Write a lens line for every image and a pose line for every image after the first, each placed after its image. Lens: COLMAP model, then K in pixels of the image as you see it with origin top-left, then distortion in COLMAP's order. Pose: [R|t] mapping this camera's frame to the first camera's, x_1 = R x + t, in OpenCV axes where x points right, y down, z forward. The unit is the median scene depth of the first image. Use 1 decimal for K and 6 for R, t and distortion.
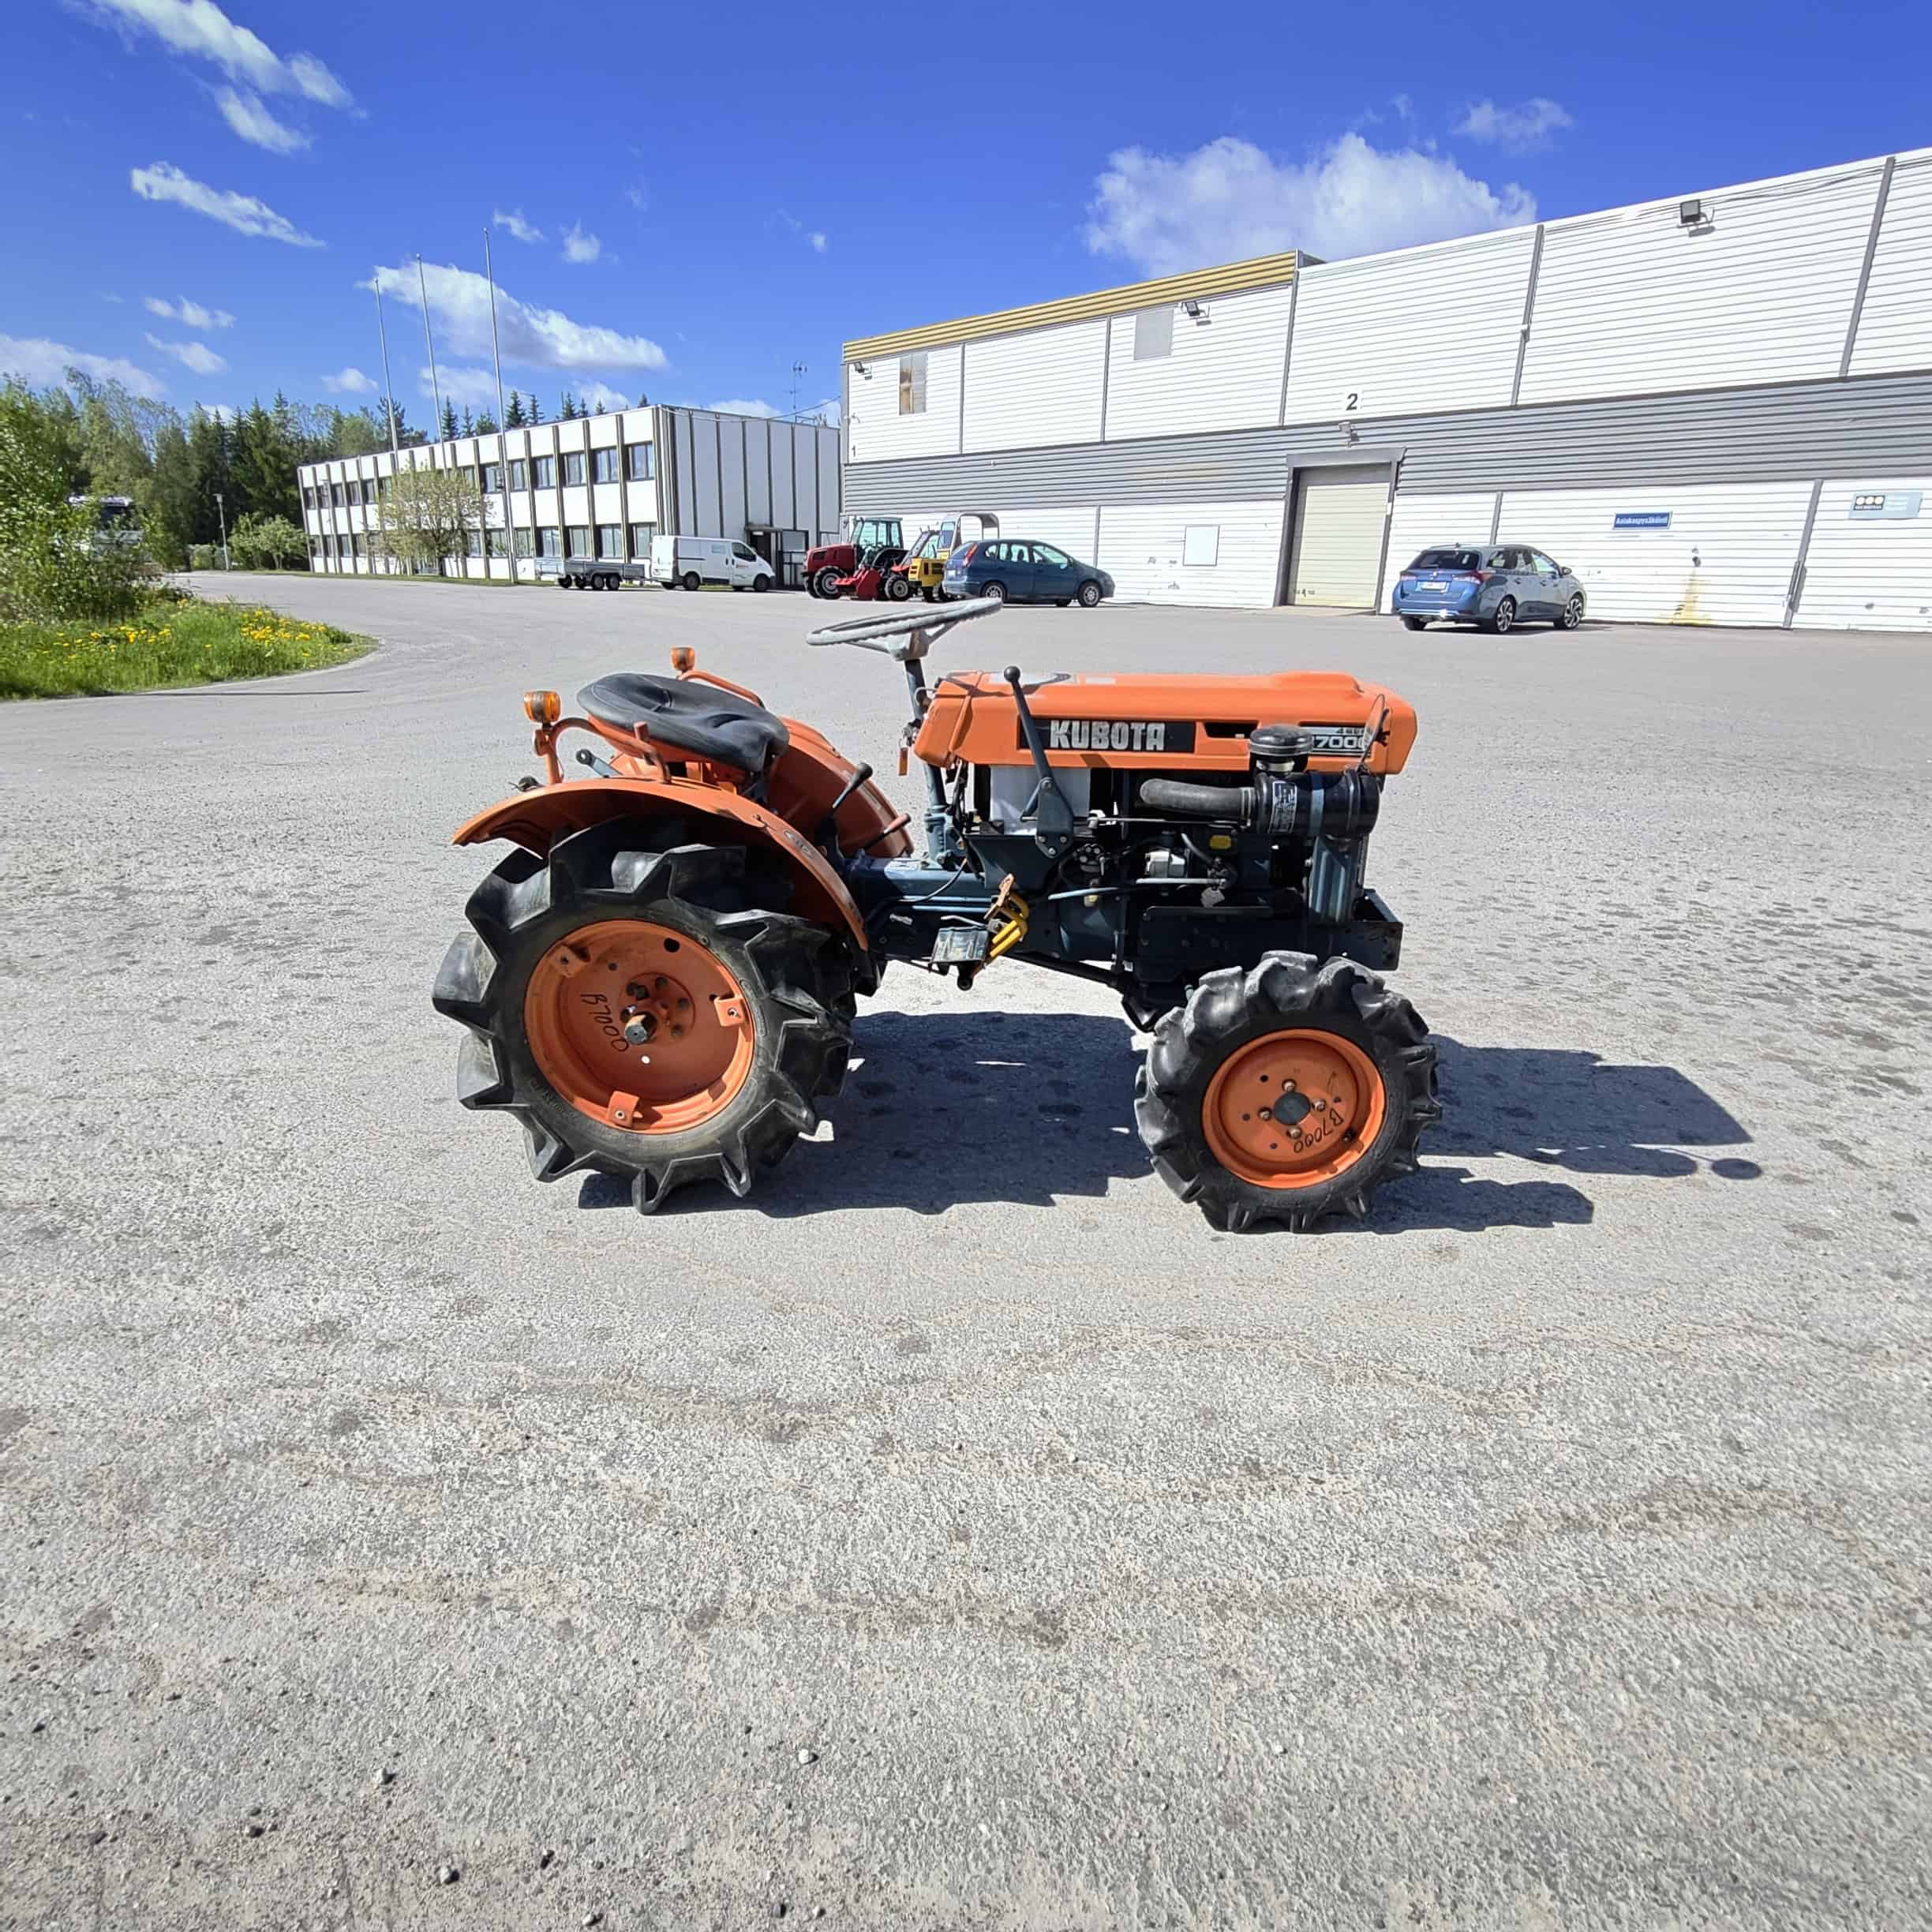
lens RADIAL K [[1198.6, 0, 982.3], [0, 1198.6, 971.2], [0, 0, 1]] dist [0.003415, -0.002005]
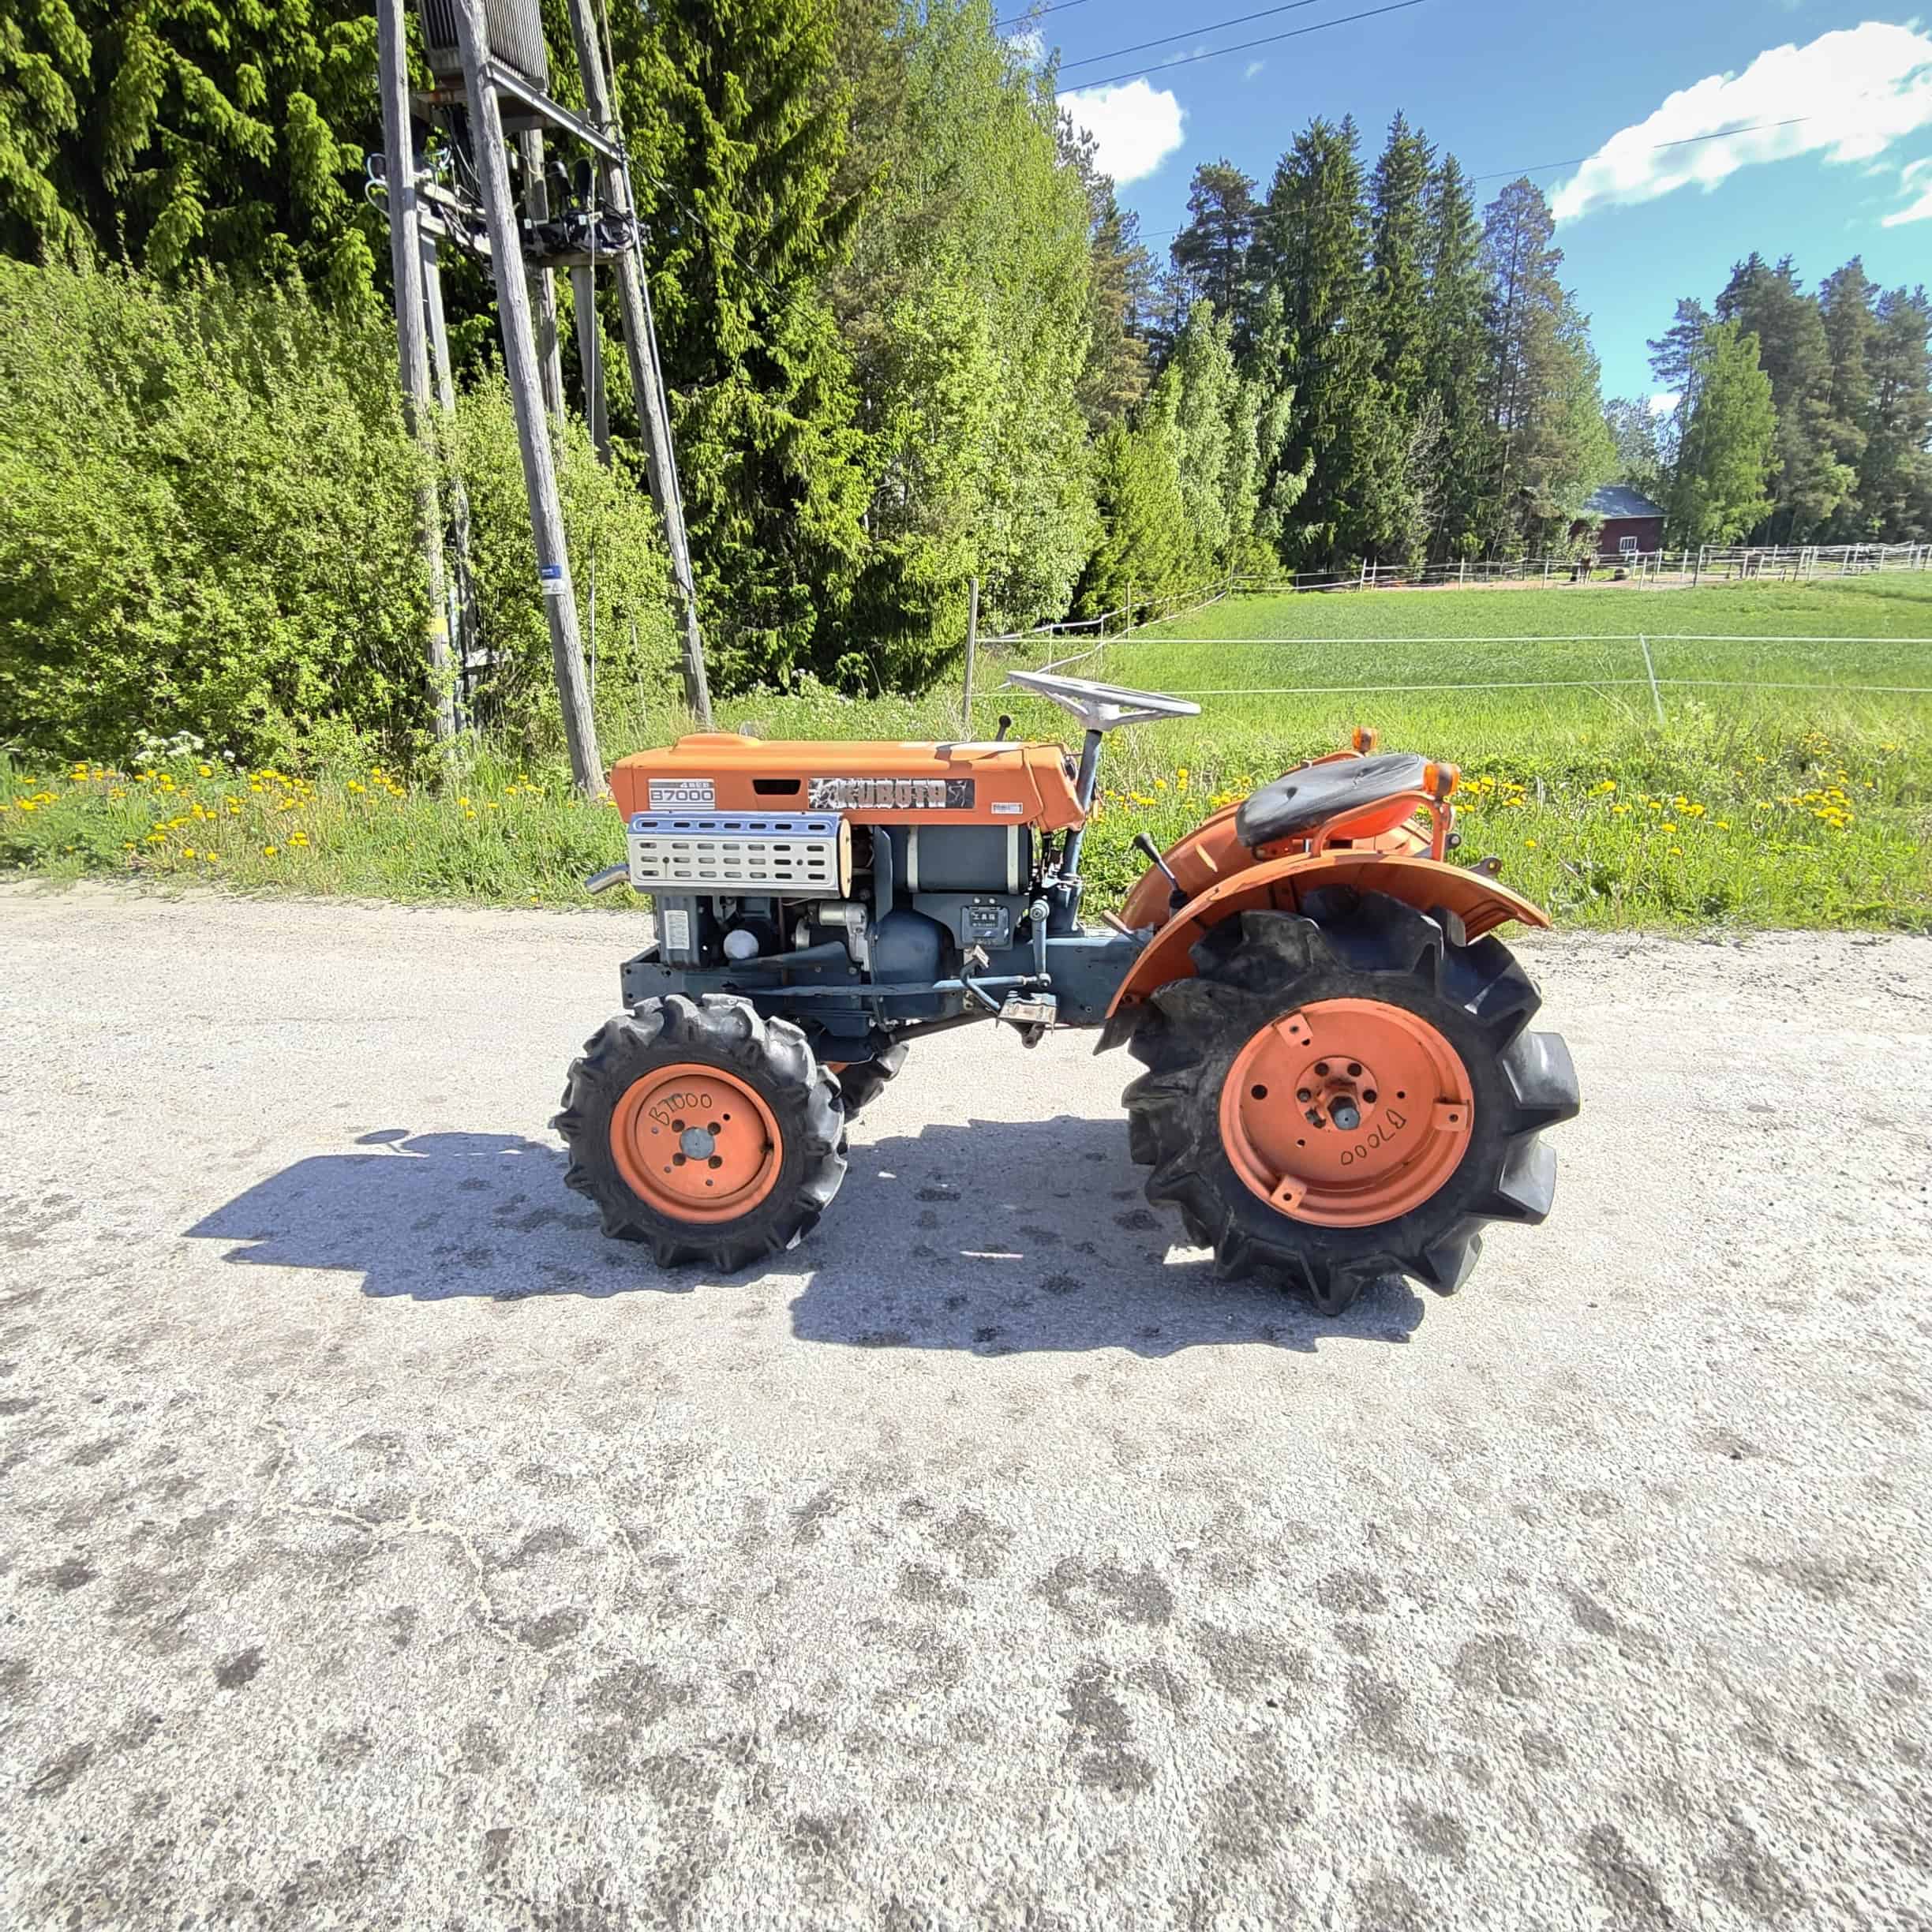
lens RADIAL K [[1201.6, 0, 984.1], [0, 1201.6, 966.0], [0, 0, 1]] dist [0.004352, -0.000339]
pose [[-0.997914, -0.020990, 0.061055, -0.018180], [0.018682, 0.811337, 0.584279, -0.412023], [-0.061800, 0.584201, -0.809253, 1.155290]]
